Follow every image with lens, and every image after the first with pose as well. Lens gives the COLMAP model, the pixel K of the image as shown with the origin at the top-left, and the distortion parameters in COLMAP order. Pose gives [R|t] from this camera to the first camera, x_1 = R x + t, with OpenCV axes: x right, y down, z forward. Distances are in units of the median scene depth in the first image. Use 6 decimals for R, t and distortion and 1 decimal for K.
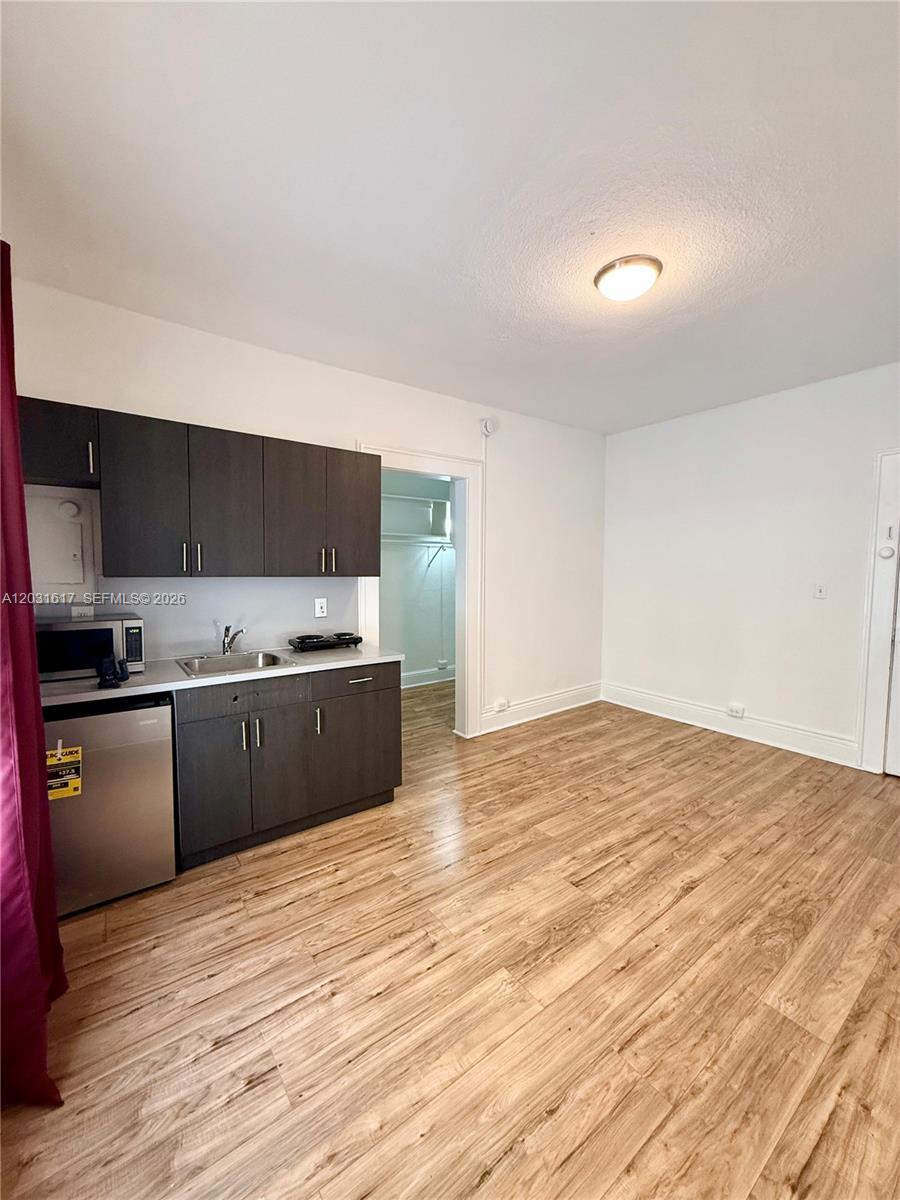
lens RADIAL K [[478.0, 0, 450.0], [0, 478.0, 600.0], [0, 0, 1]] dist [0.001693, -0.000118]
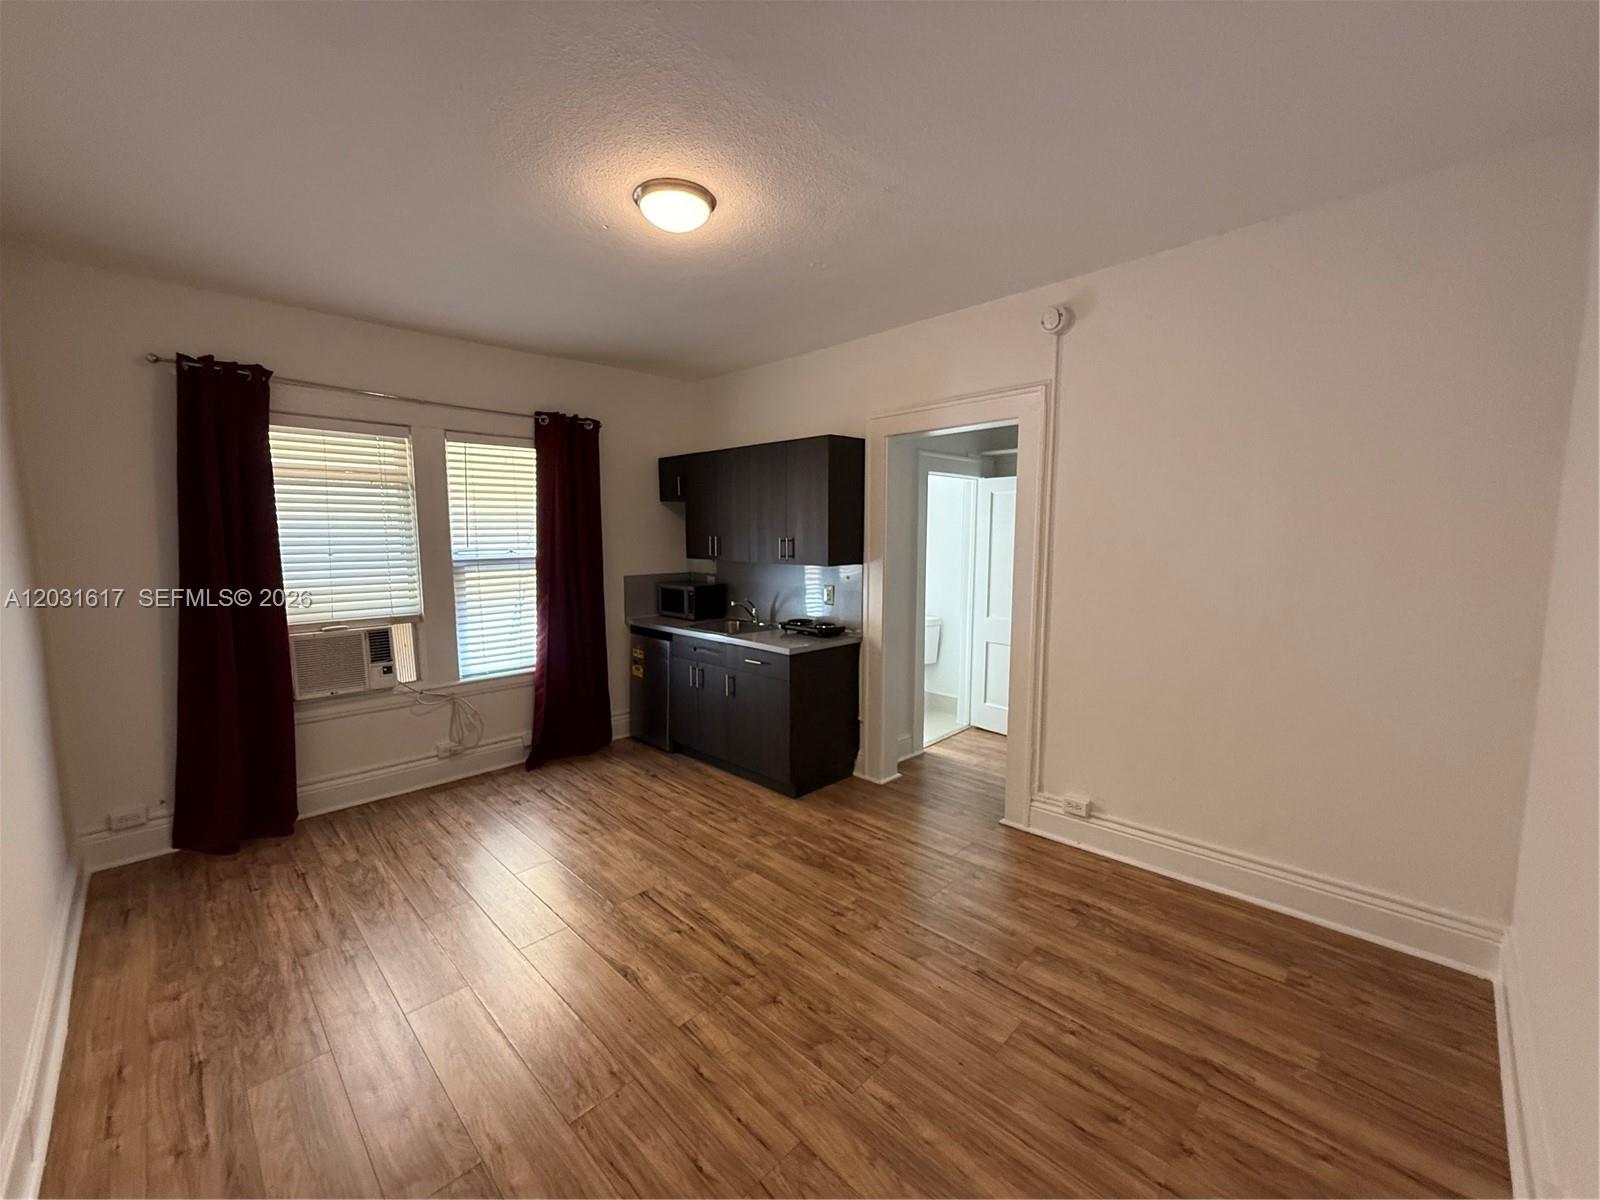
lens RADIAL K [[637.4, 0, 800.0], [0, 637.4, 600.0], [0, 0, 1]] dist [0.001693, -0.000118]
pose [[0.153859, 0.100695, -0.982949, 1.372241], [-0.064518, 0.993695, 0.091697, -0.121216], [0.985984, 0.049309, 0.159386, 0.973749]]
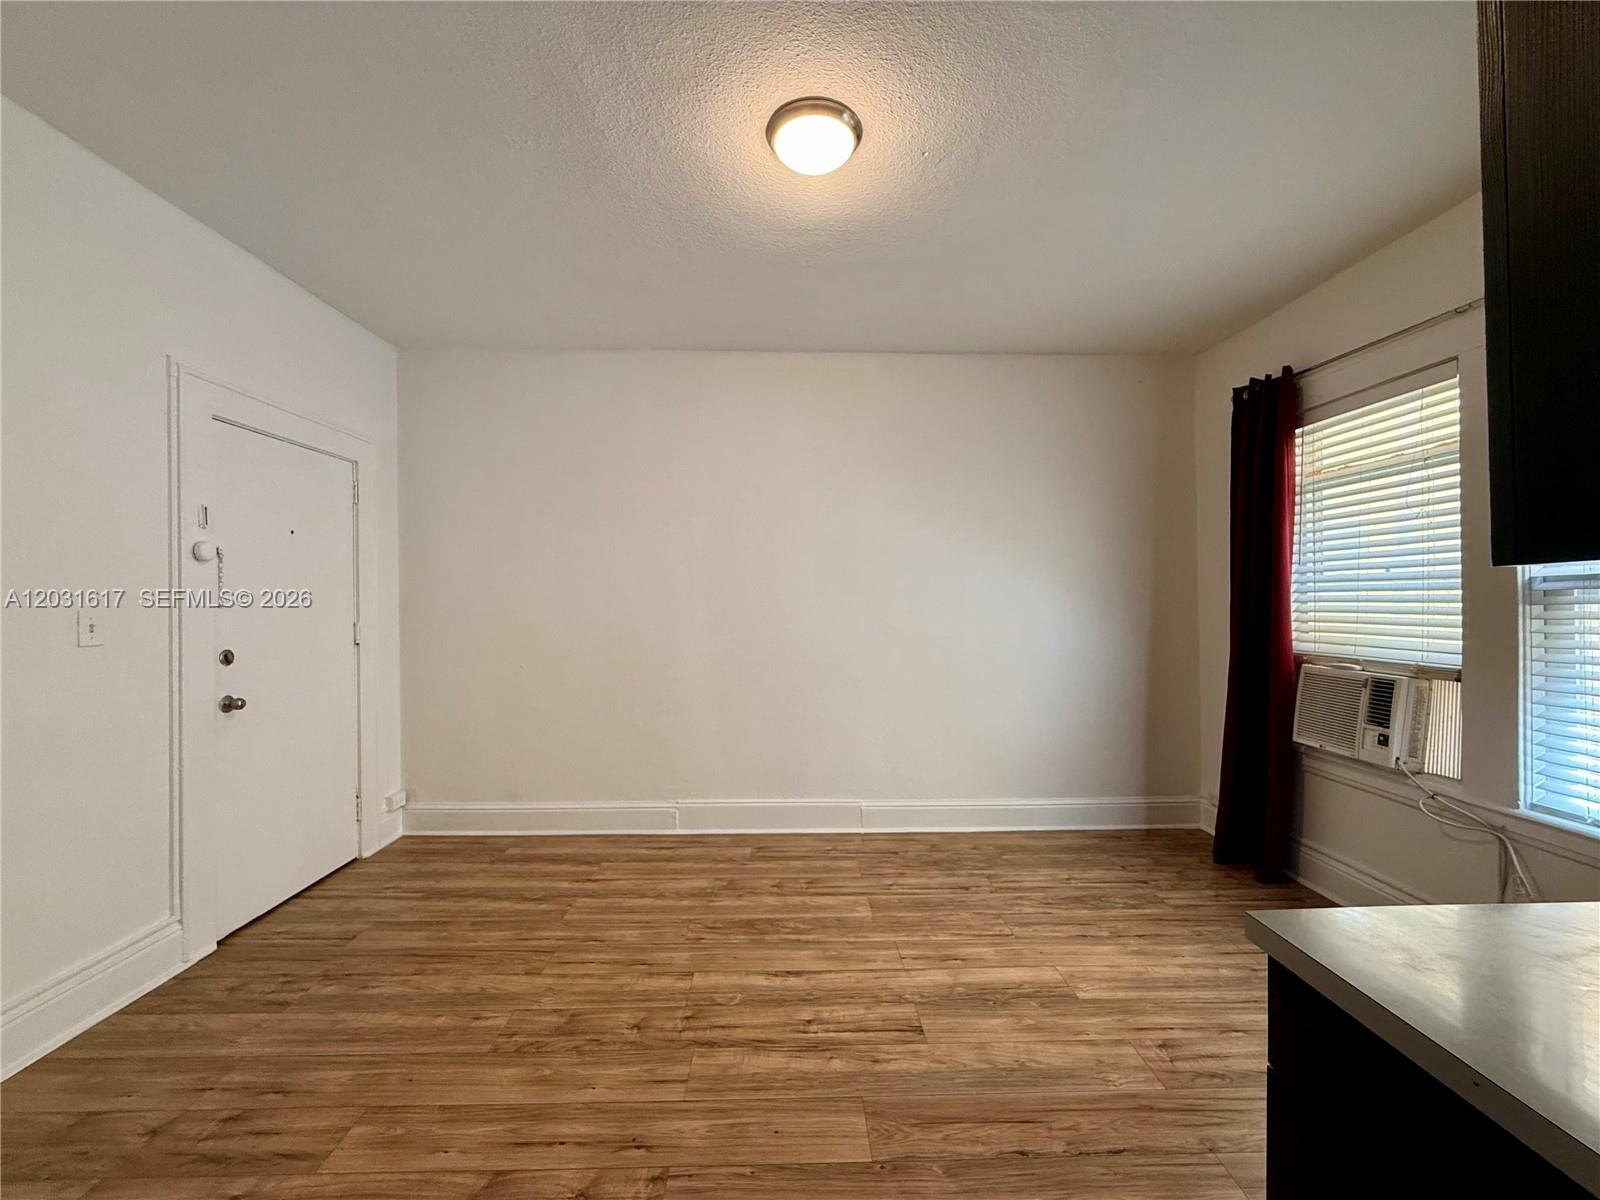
lens RADIAL K [[637.4, 0, 800.0], [0, 637.4, 600.0], [0, 0, 1]] dist [0.001693, -0.000118]
pose [[-0.817109, 0.002315, 0.576478, -0.116650], [0.042629, 0.997497, 0.056418, -0.073782], [-0.574905, 0.070675, -0.815162, 1.629462]]
